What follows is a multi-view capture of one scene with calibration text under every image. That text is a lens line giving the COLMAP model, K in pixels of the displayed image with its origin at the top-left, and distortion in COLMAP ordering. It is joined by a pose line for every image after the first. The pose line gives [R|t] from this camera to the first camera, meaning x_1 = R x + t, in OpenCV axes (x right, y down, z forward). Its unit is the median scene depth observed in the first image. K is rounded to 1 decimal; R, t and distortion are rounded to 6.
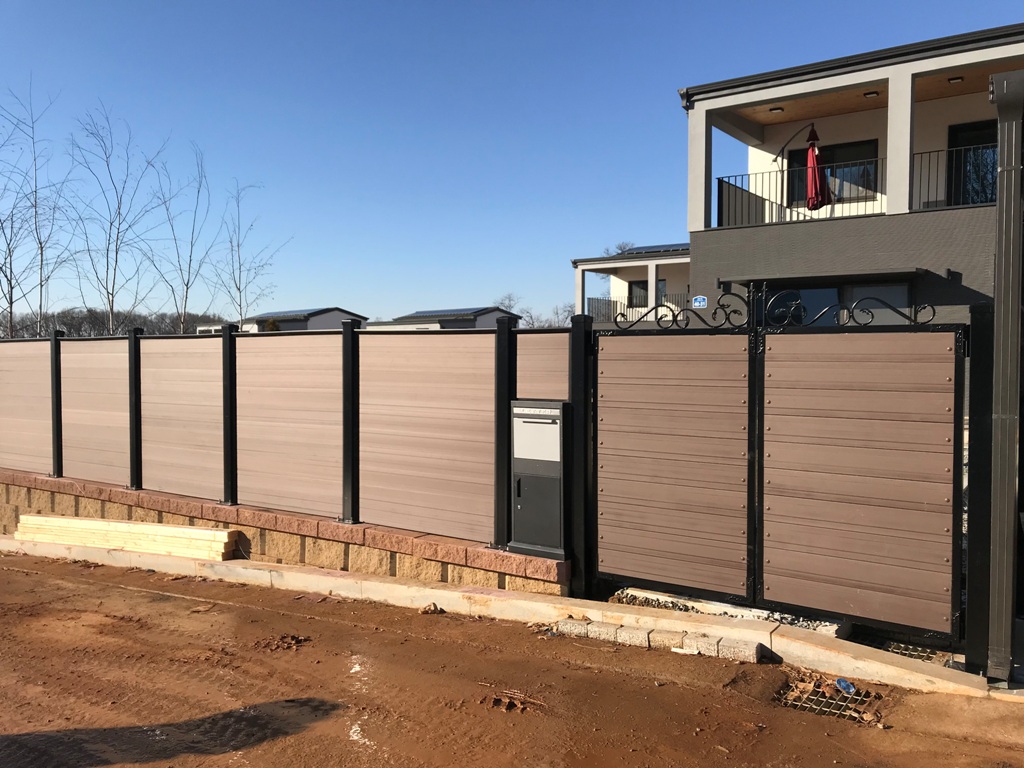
lens RADIAL K [[833.3, 0, 512.0], [0, 833.3, 384.0], [0, 0, 1]] dist [0.097493, -0.122998]
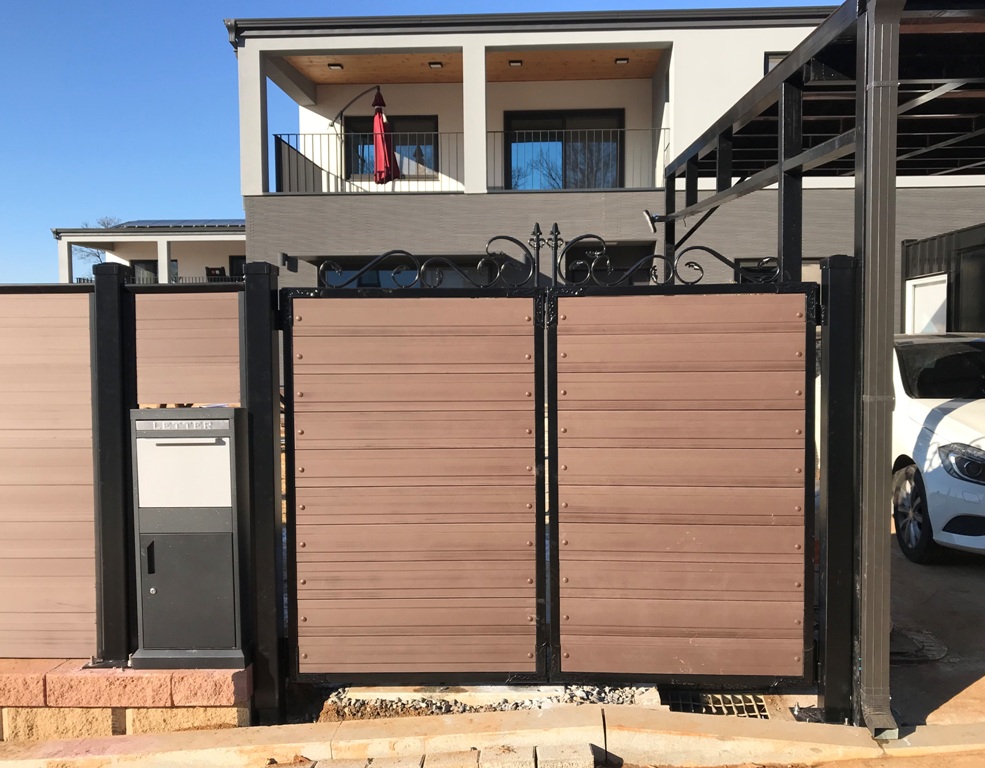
lens RADIAL K [[864.6, 0, 492.5], [0, 864.6, 384.0], [0, 0, 1]] dist [0.026564, -0.022647]
pose [[0.840633, -0.031769, 0.540672, -0.121242], [0.030462, 0.999471, 0.011366, 0.003524], [-0.540747, 0.006916, 0.841157, 0.374242]]
